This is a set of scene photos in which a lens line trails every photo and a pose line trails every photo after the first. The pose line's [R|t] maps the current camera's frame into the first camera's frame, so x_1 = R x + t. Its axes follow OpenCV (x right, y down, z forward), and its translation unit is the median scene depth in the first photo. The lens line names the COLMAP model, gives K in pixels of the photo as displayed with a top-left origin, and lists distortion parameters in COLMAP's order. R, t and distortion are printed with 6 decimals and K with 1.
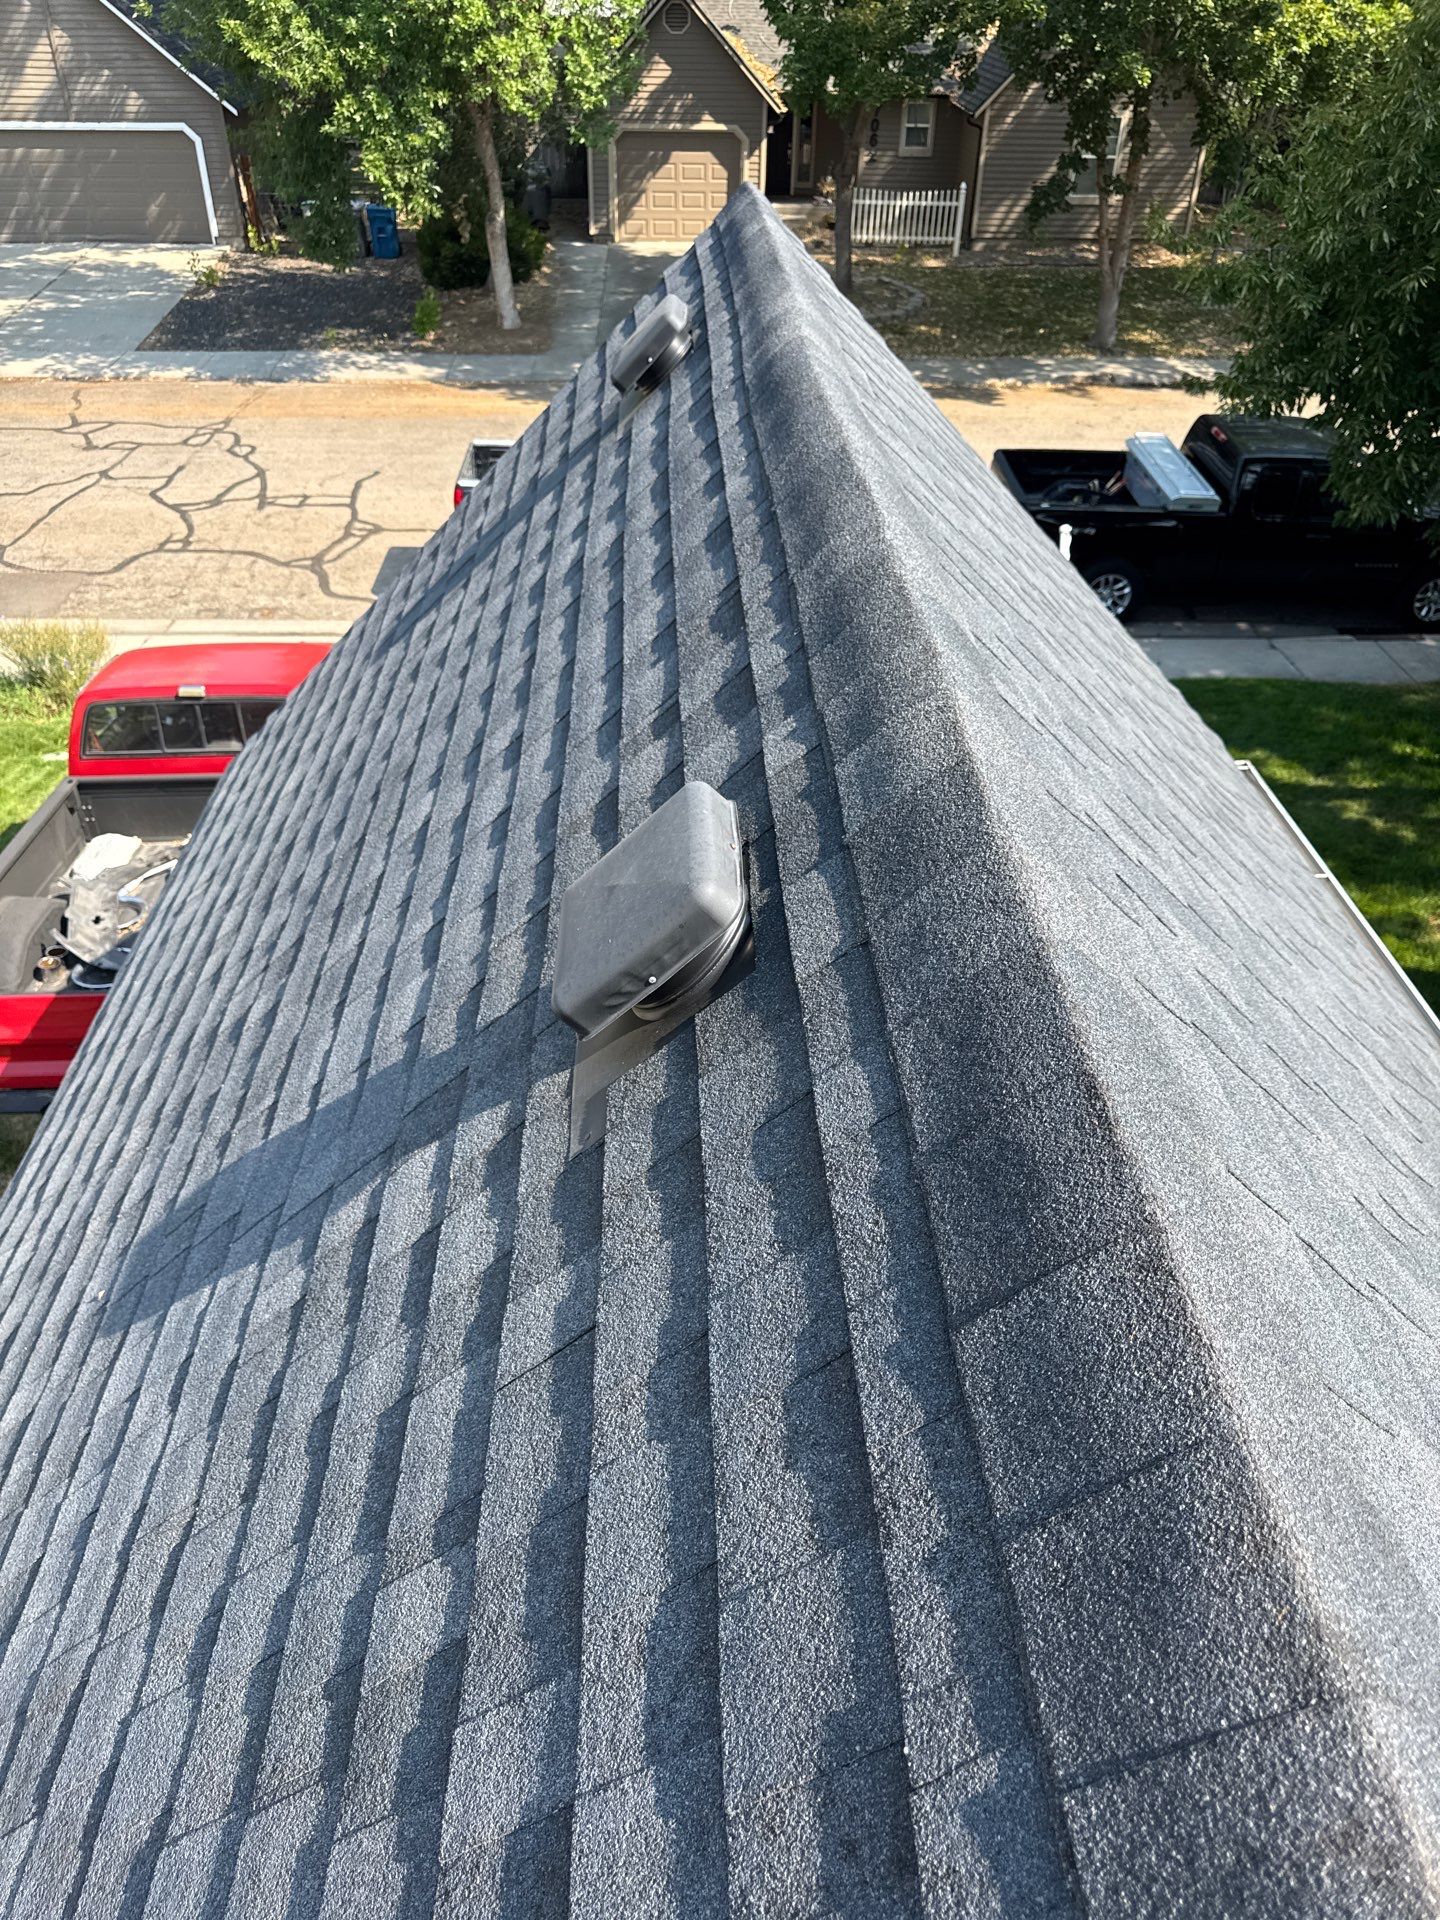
lens RADIAL K [[1367.2, 0, 674.9], [0, 1367.2, 952.3], [0, 0, 1]] dist [0.004872, -0.023702]
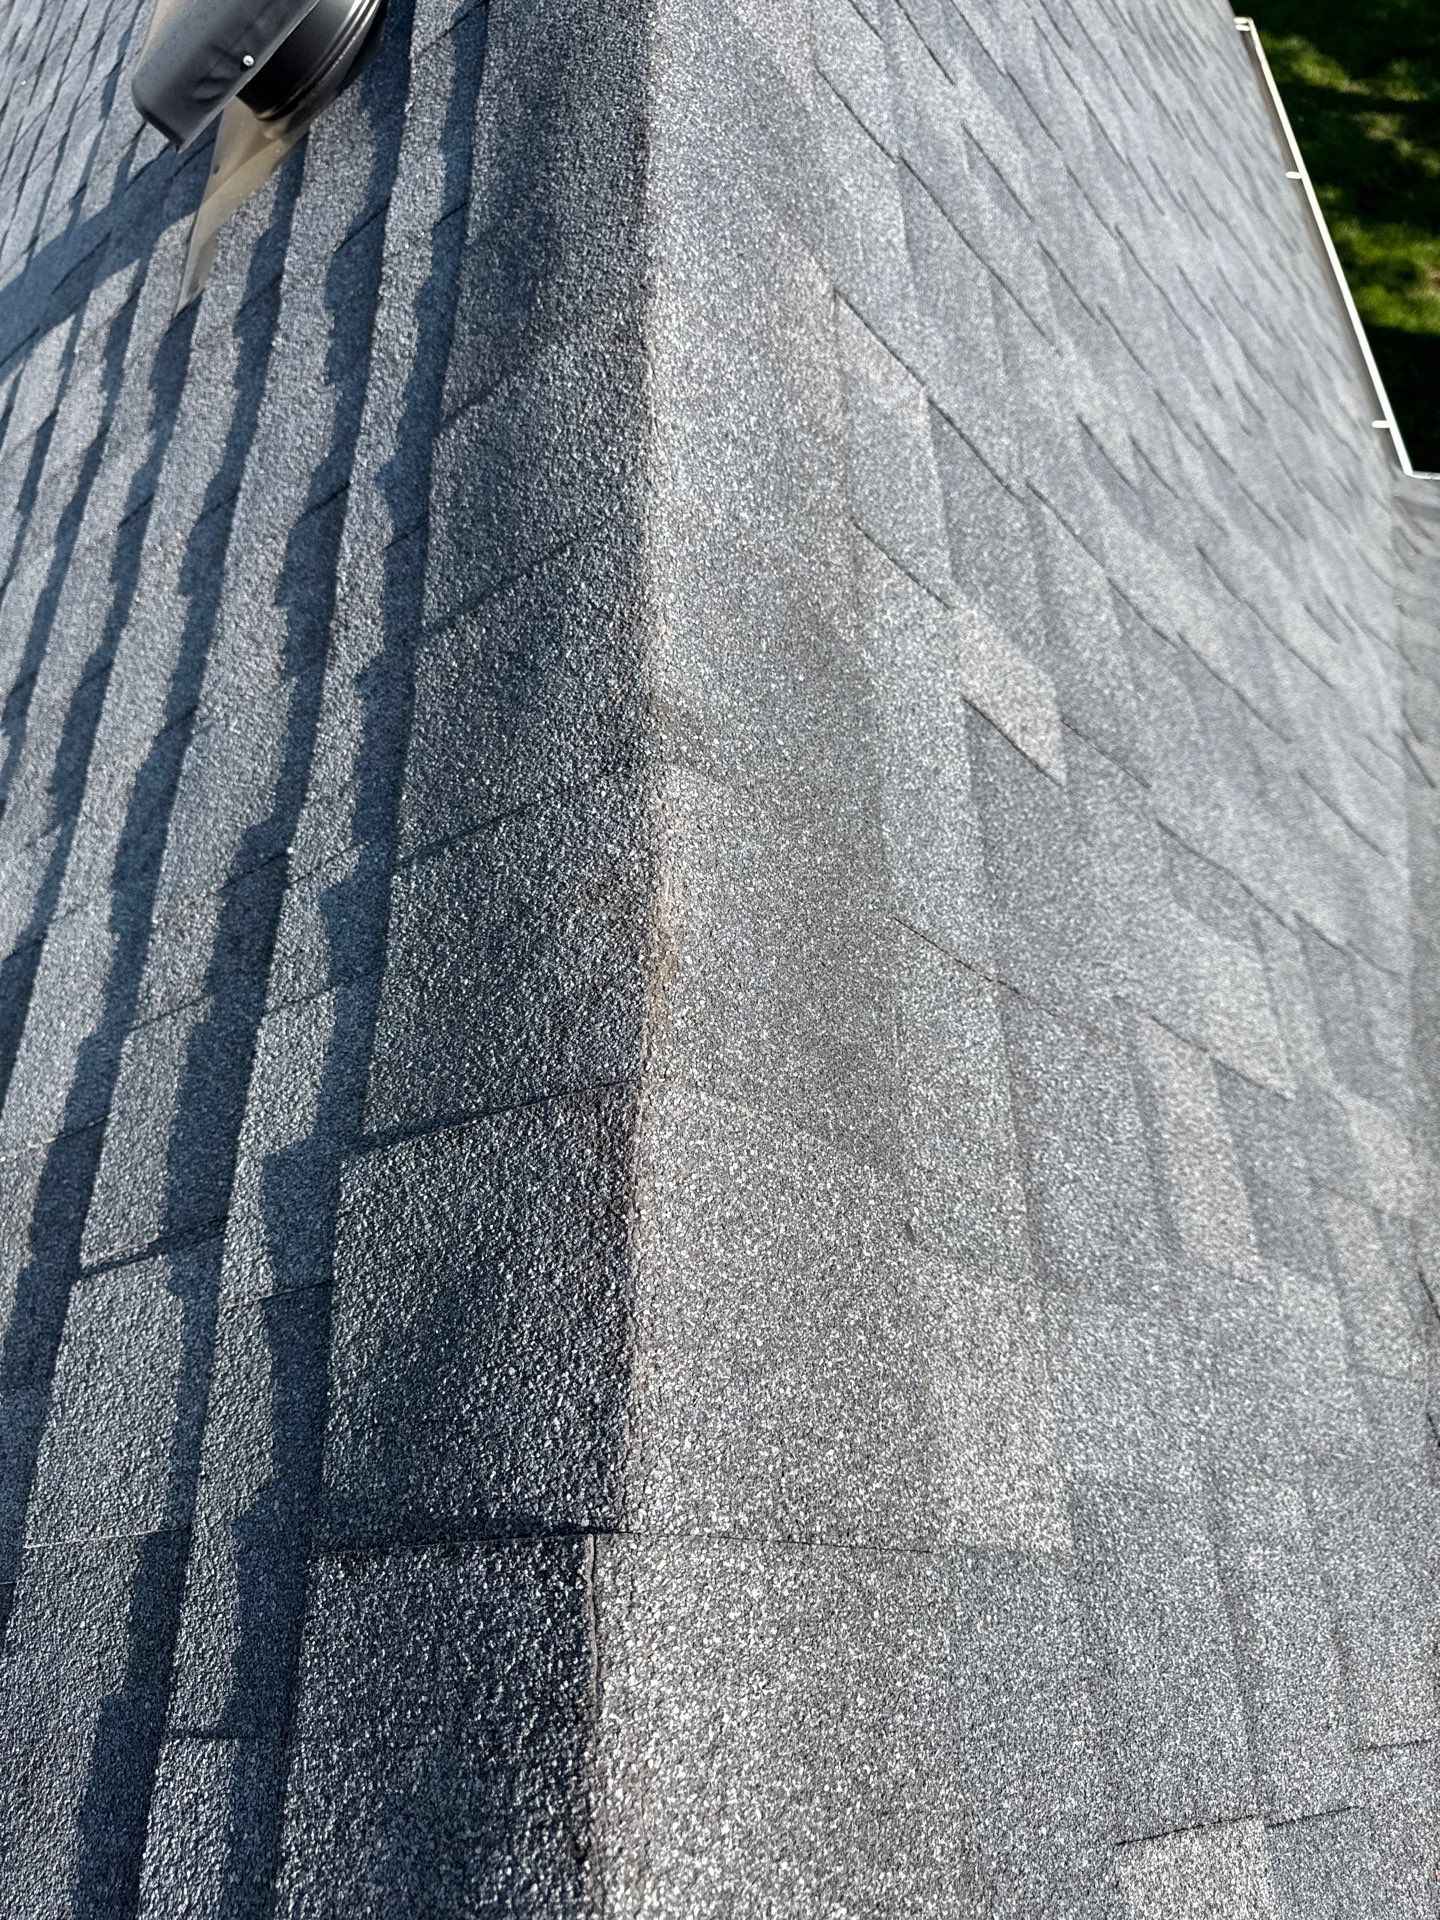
lens RADIAL K [[1327.0, 0, 720.0], [0, 1327.0, 960.0], [0, 0, 1]] dist [0.062757, -0.055969]
pose [[0.997339, 0.045696, 0.056799, 0.373731], [-0.065688, 0.901196, 0.428405, 0.217581], [-0.031611, -0.430996, 0.901800, 0.120362]]
